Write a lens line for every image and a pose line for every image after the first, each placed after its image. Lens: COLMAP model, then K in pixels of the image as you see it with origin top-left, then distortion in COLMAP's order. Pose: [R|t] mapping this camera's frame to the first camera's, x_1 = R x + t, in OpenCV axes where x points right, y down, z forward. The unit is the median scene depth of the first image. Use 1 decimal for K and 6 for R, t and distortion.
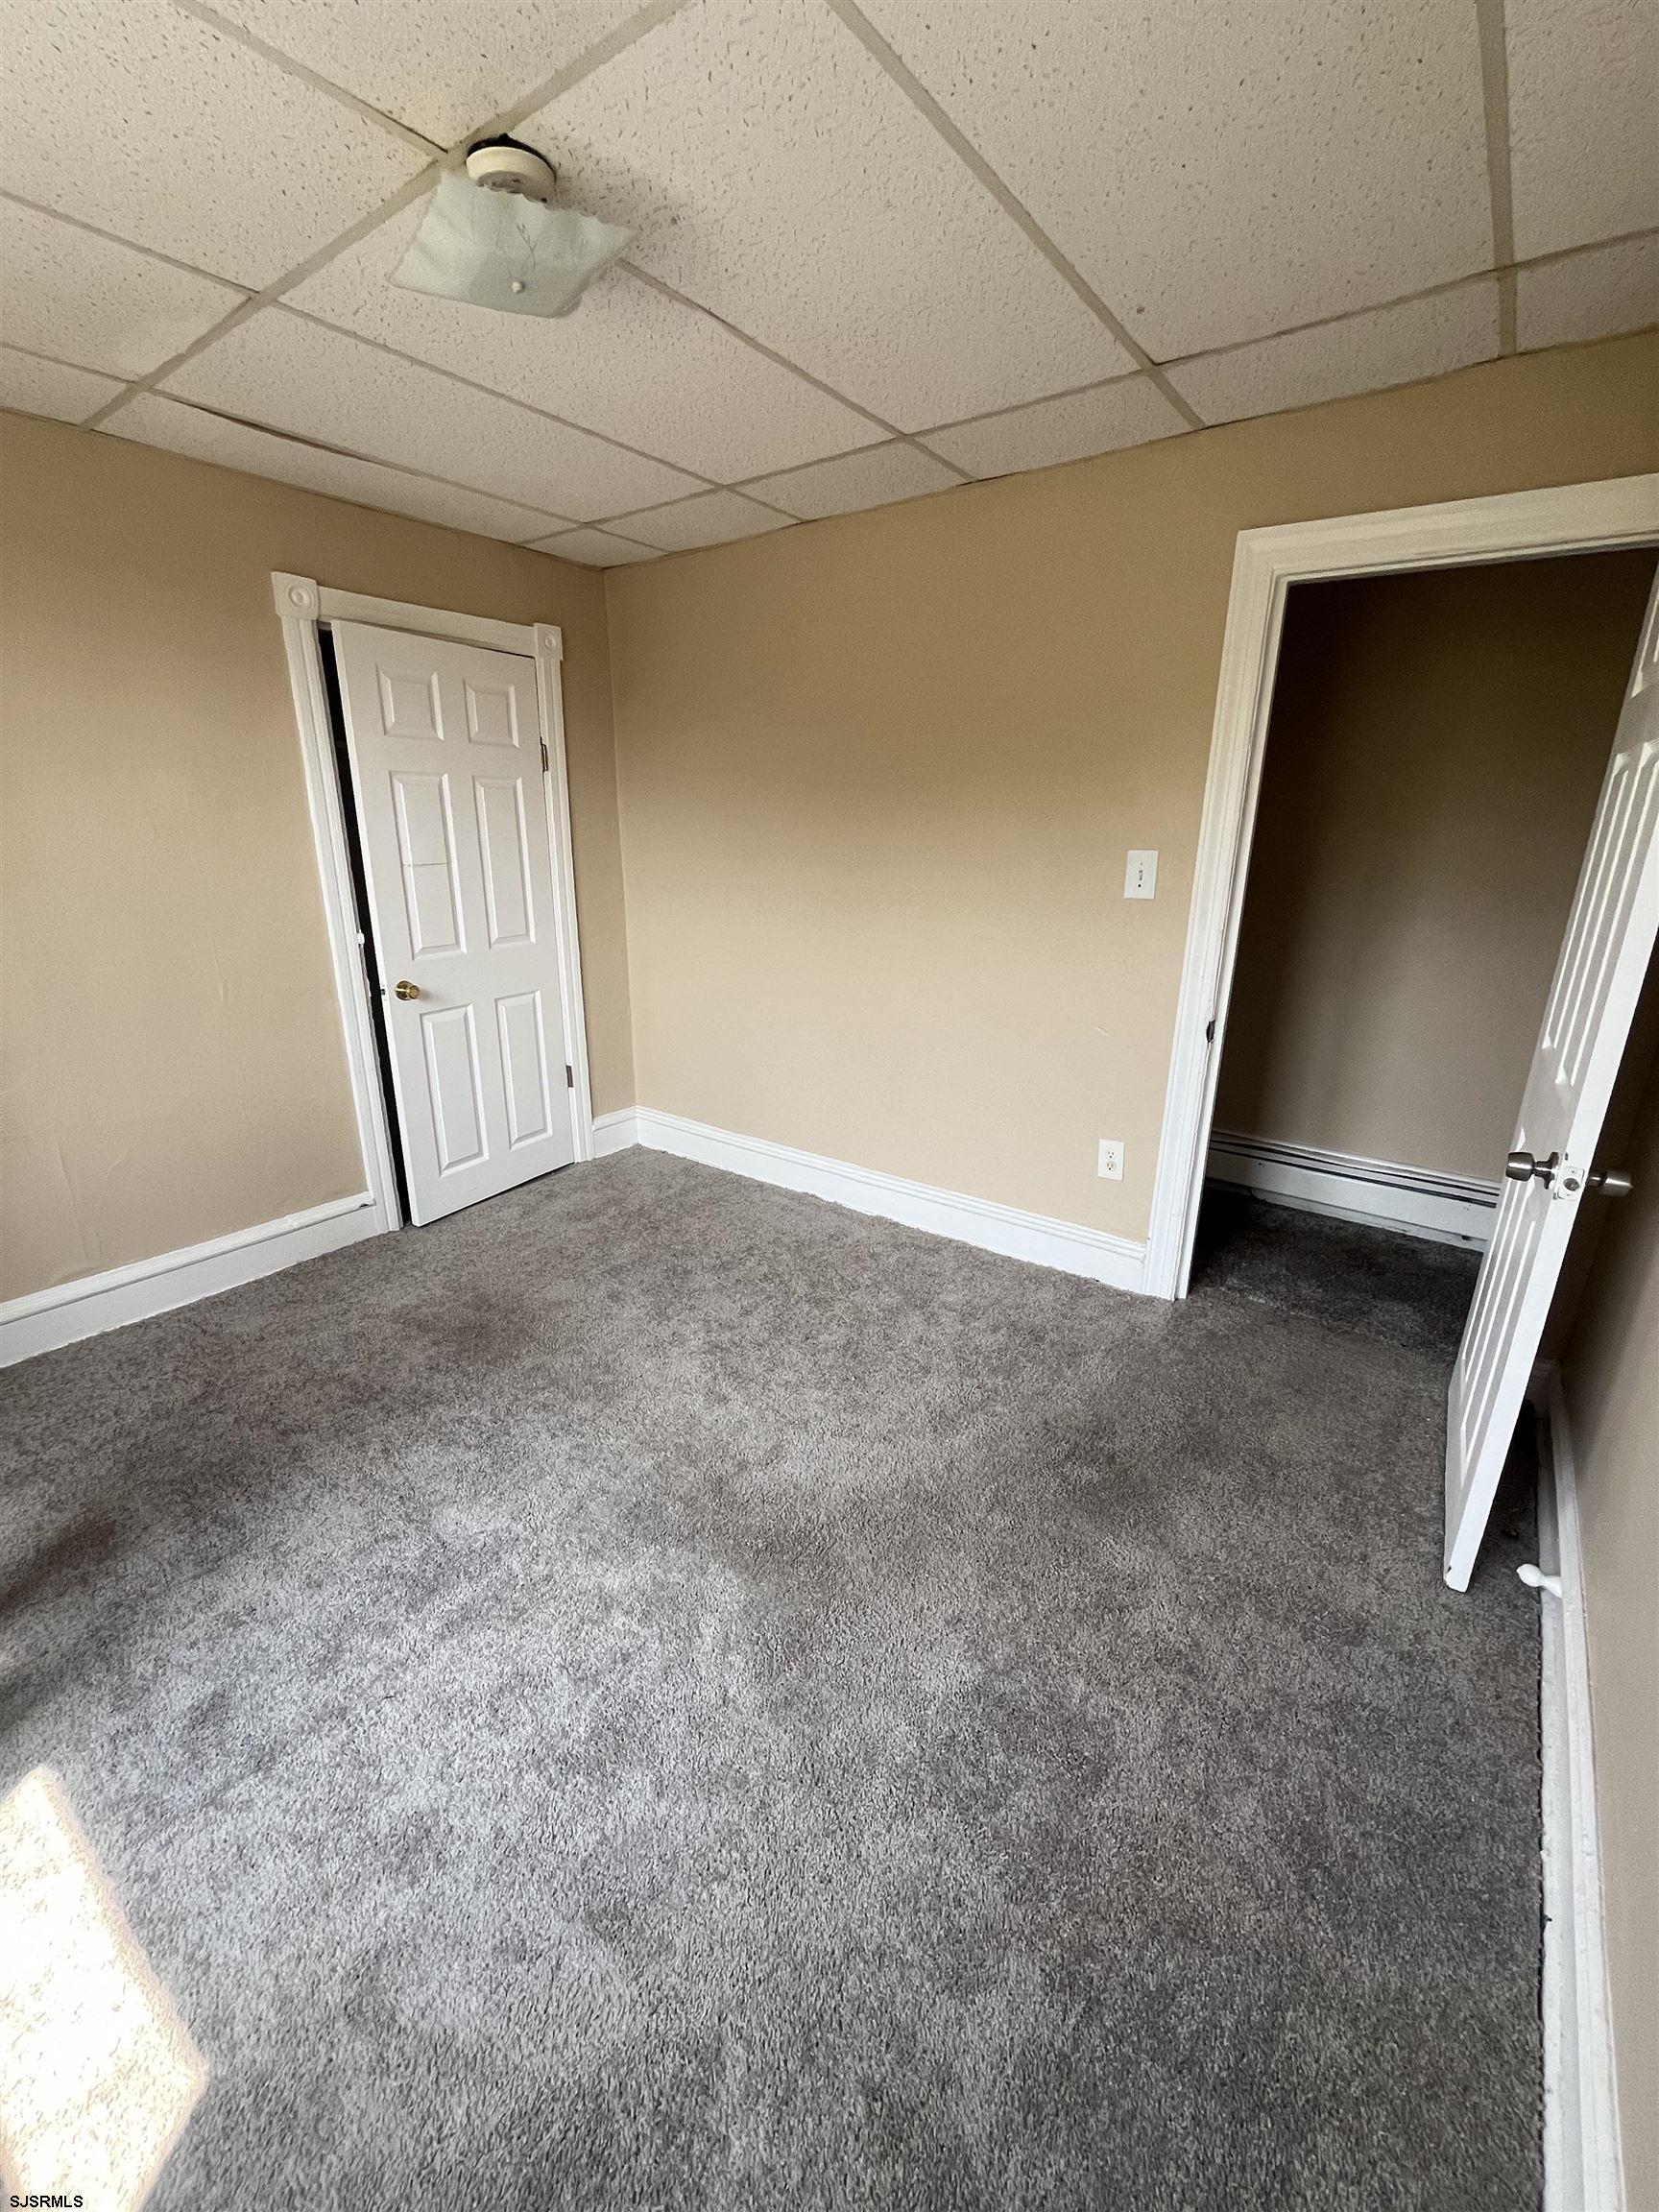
lens RADIAL K [[912.5, 0, 827.4], [0, 912.5, 1104.0], [0, 0, 1]] dist [0.000151, -0.001295]
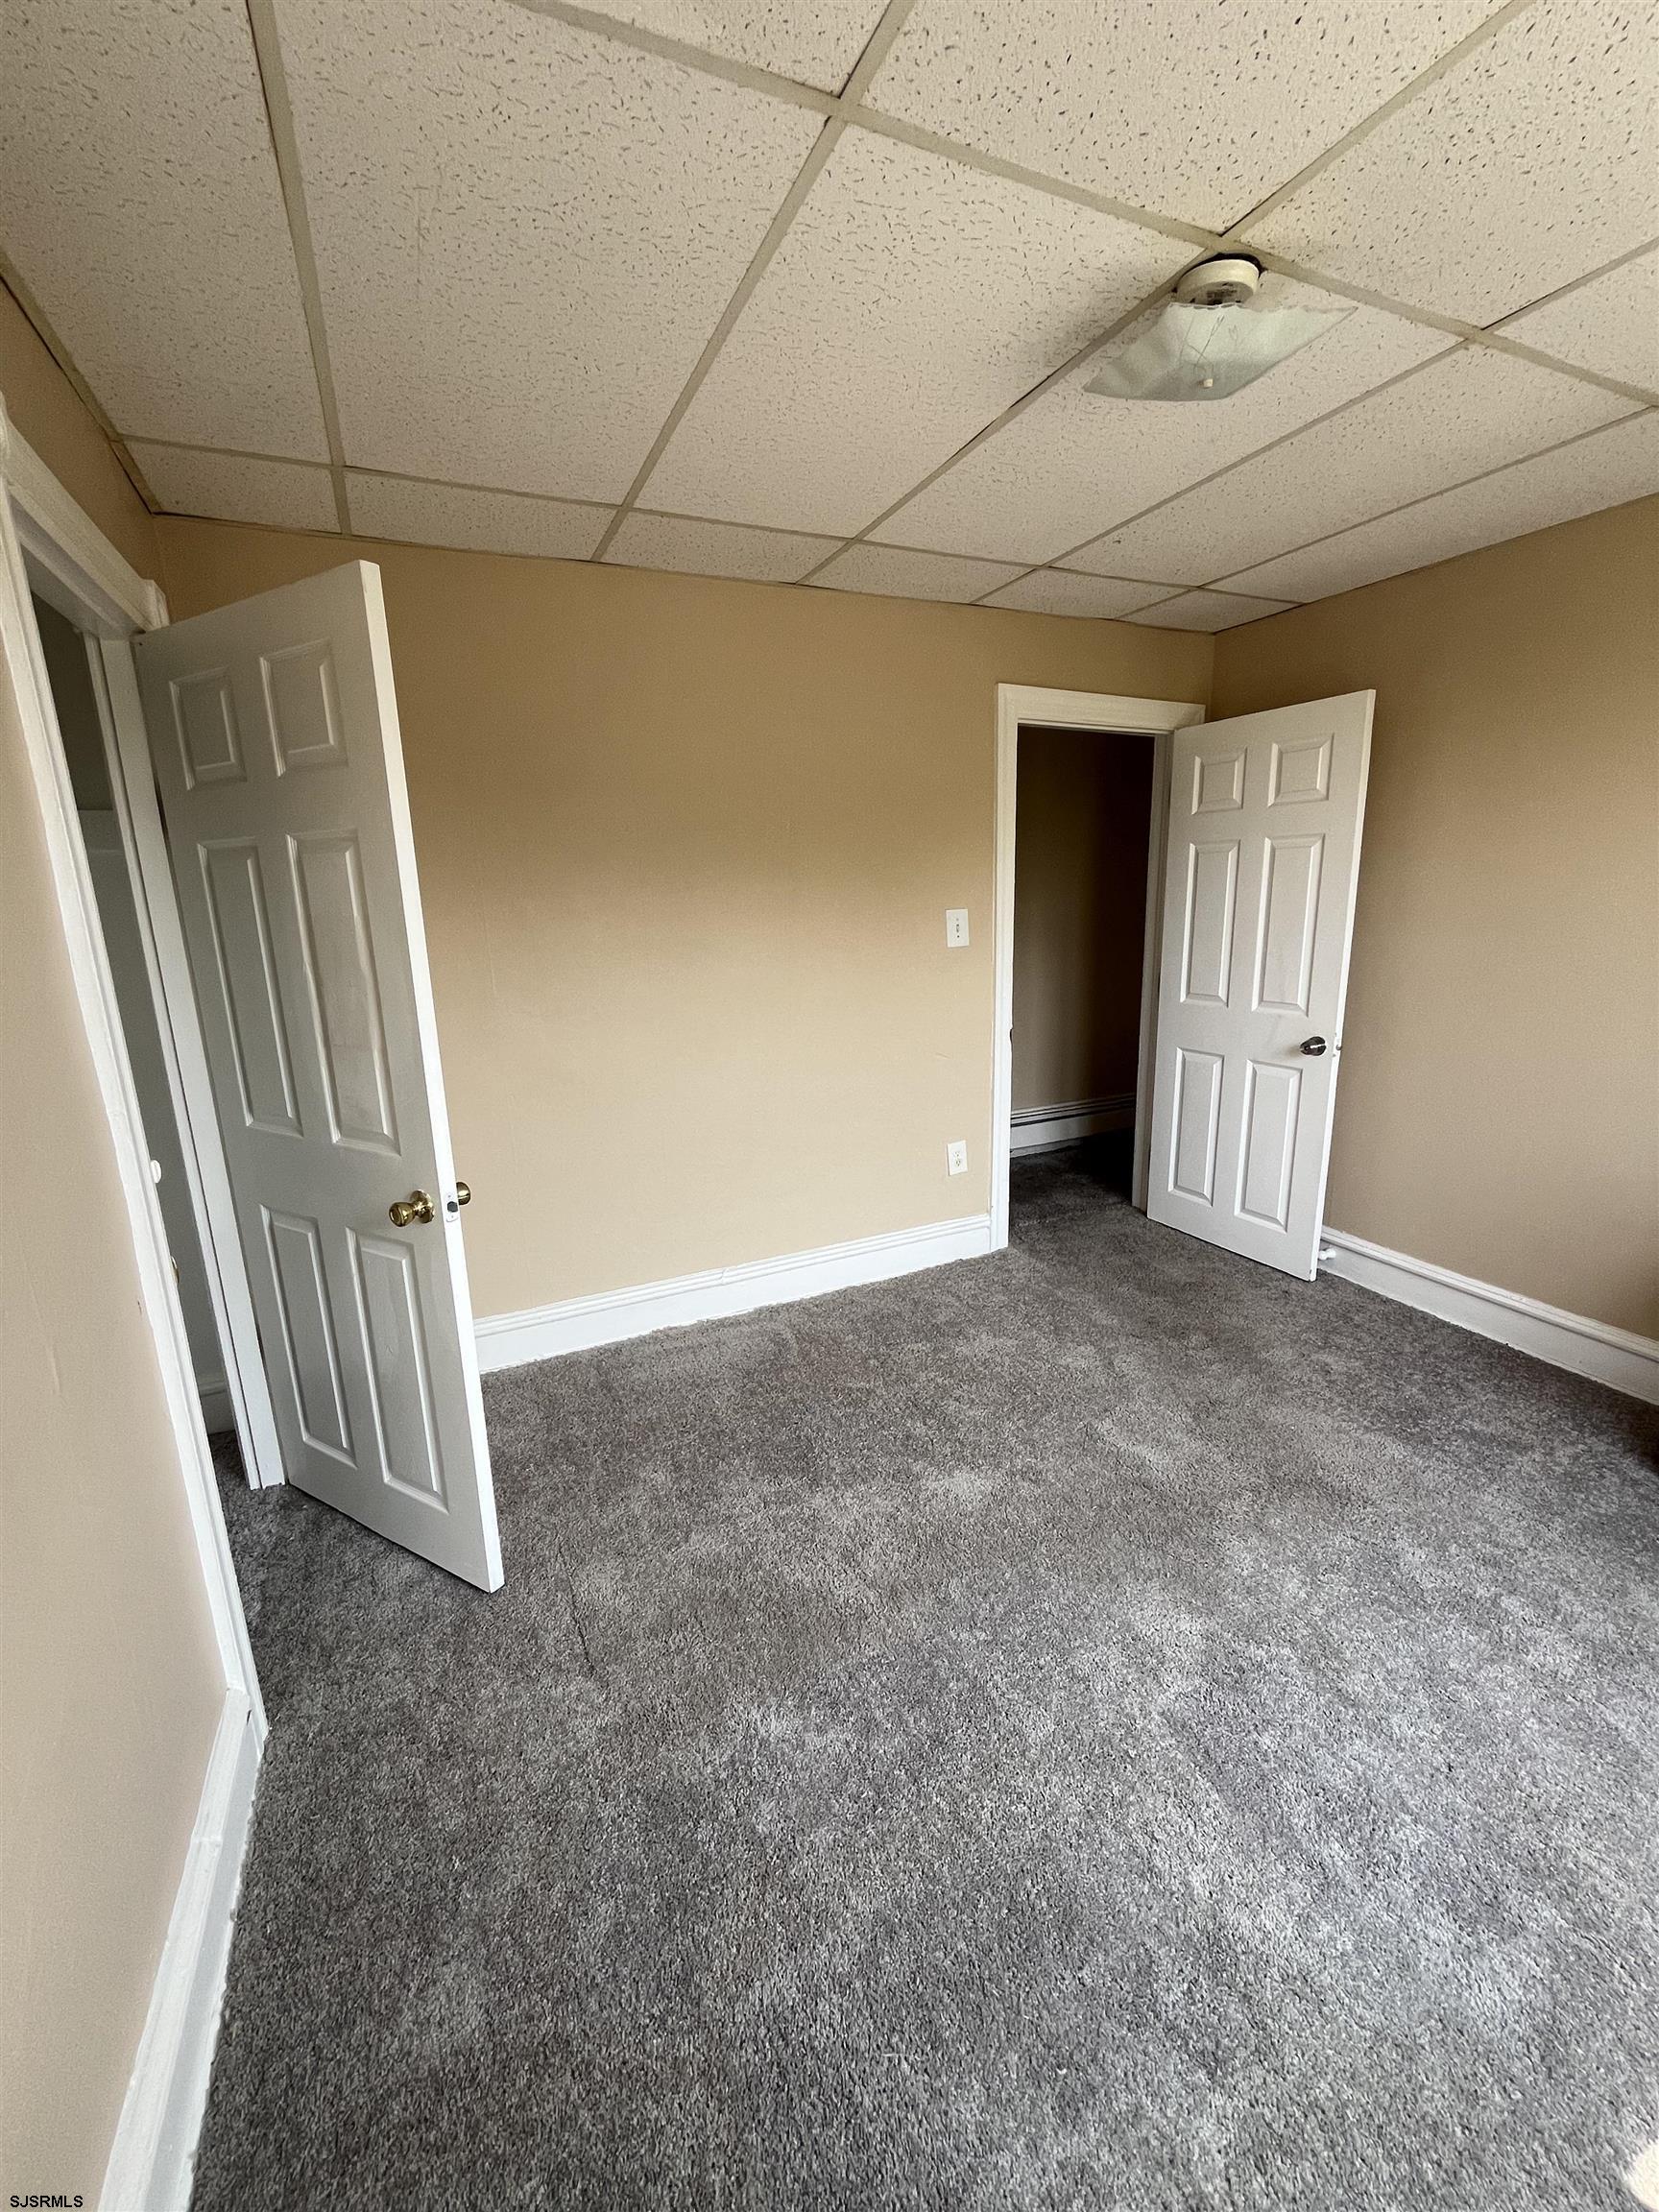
lens RADIAL K [[912.5, 0, 837.9], [0, 912.5, 1103.9], [0, 0, 1]] dist [0.000151, -0.001295]
pose [[0.463885, -0.224776, 0.856905, -0.801633], [0.295825, 0.951056, 0.089329, -0.165398], [-0.835044, 0.212056, 0.507675, 0.497720]]
